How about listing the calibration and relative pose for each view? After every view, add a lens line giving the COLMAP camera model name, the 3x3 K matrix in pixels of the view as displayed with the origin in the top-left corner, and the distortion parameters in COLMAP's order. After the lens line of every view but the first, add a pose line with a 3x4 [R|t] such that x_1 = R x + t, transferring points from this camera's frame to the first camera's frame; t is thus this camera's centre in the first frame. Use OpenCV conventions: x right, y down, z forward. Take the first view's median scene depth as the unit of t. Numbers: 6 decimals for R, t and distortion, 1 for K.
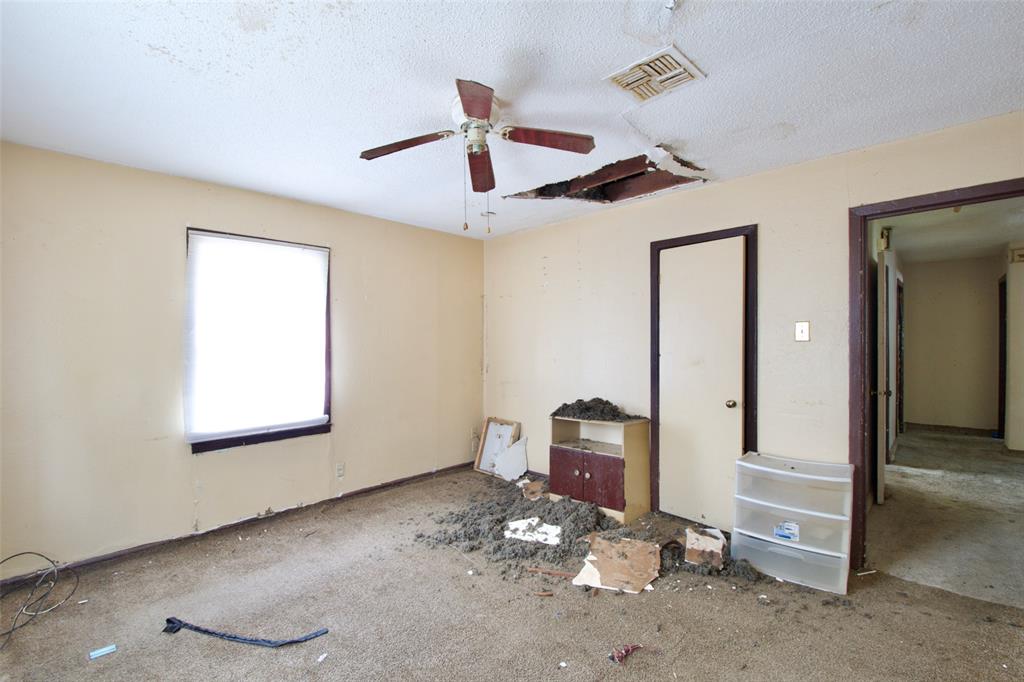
lens RADIAL K [[449.9, 0, 511.3], [0, 449.9, 345.0], [0, 0, 1]] dist [0.002352, -0.014455]
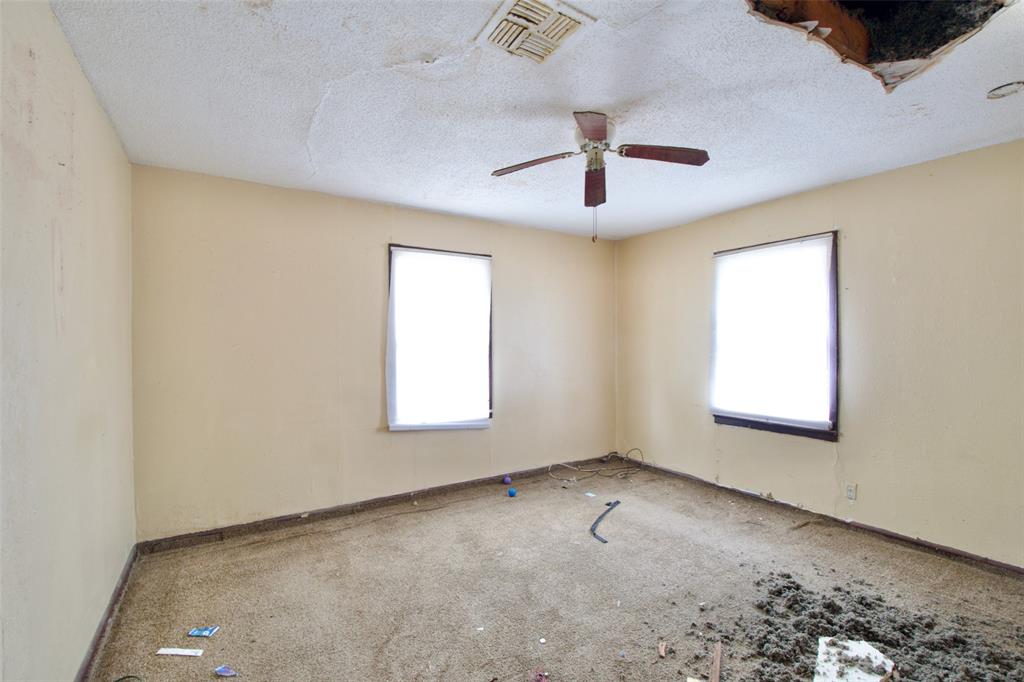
lens RADIAL K [[449.9, 0, 511.7], [0, 449.9, 340.2], [0, 0, 1]] dist [0.002352, -0.014455]
pose [[-0.239450, 0.003194, -0.970903, 0.713413], [-0.004043, 0.999983, 0.004287, -0.005273], [0.970900, 0.004952, -0.239433, 0.720680]]
